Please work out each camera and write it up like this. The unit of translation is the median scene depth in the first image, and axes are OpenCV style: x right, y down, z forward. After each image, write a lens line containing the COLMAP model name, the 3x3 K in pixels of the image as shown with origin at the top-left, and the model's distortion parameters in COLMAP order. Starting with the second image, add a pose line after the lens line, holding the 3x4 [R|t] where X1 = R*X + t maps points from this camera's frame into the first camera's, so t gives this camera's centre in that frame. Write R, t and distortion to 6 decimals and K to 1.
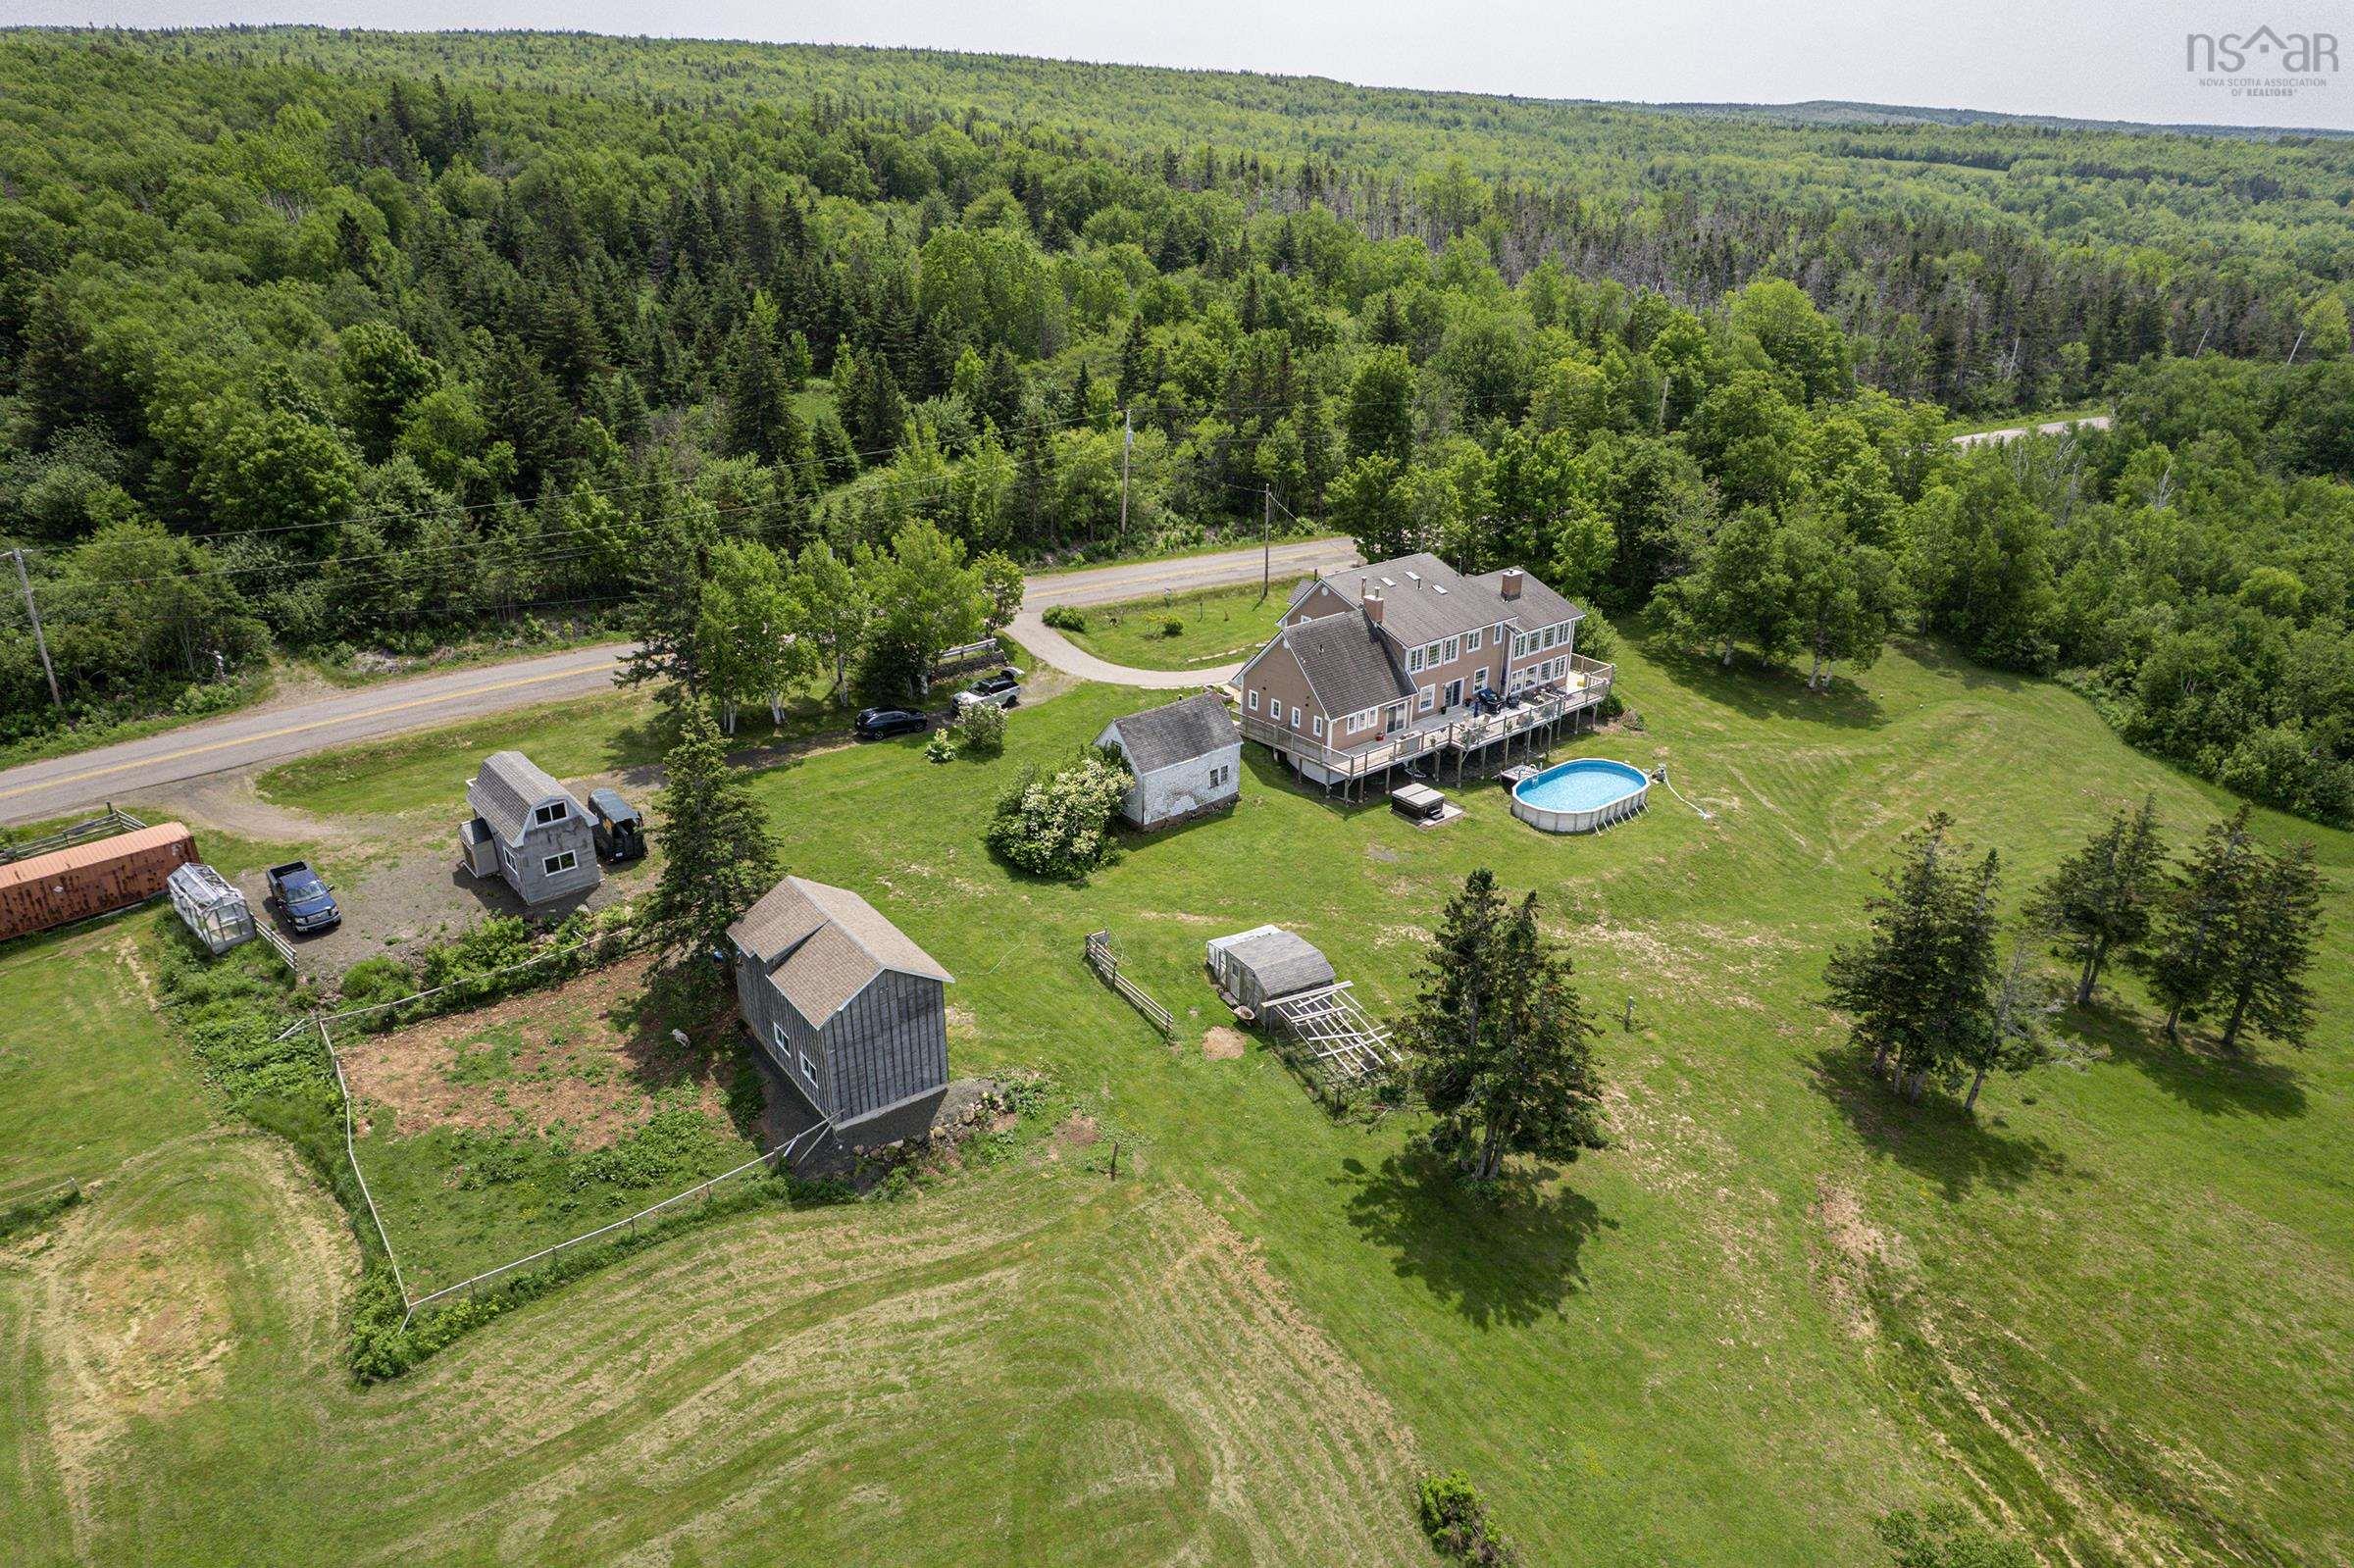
lens RADIAL K [[1518.0, 0, 1177.0], [0, 1518.0, 784.0], [0, 0, 1]] dist [-0.073063, 0.065841]
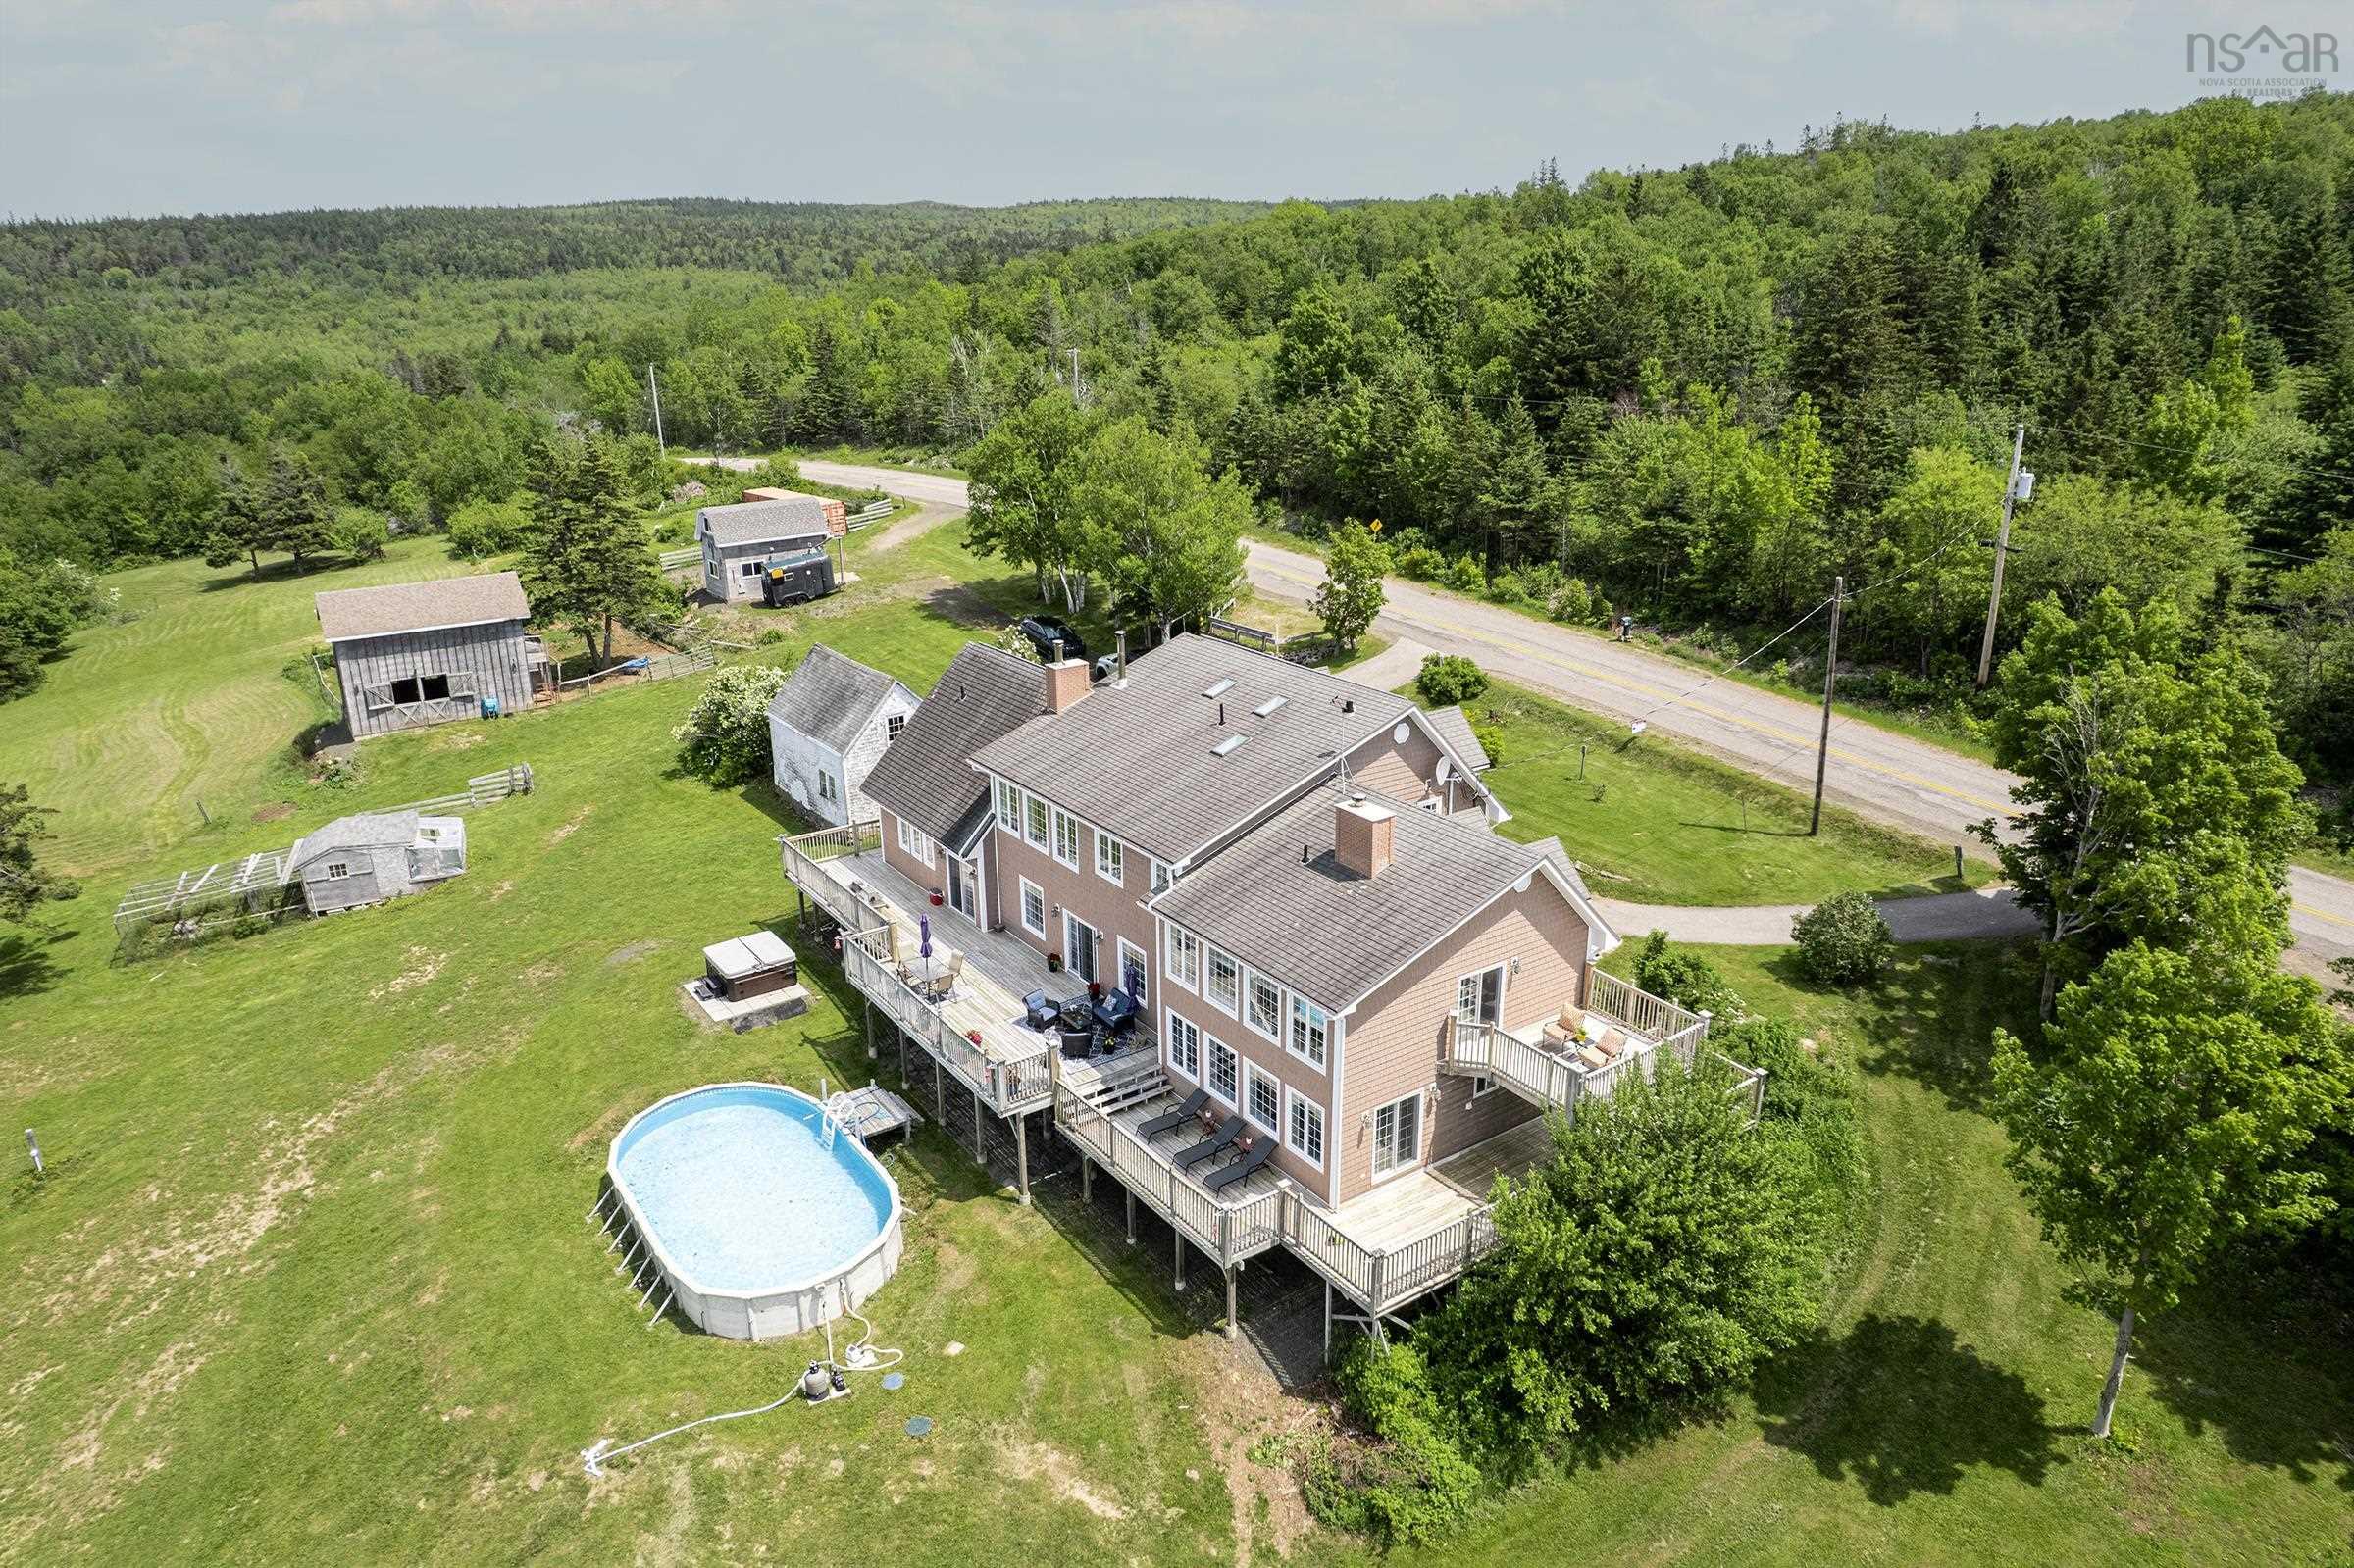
lens RADIAL K [[1518.0, 0, 1177.0], [0, 1518.0, 784.0], [0, 0, 1]] dist [-0.073063, 0.065841]
pose [[-0.087039, 0.310143, -0.946697, 0.646824], [-0.390385, 0.863680, 0.318838, -0.279314], [0.916528, 0.397327, 0.045901, 1.121304]]
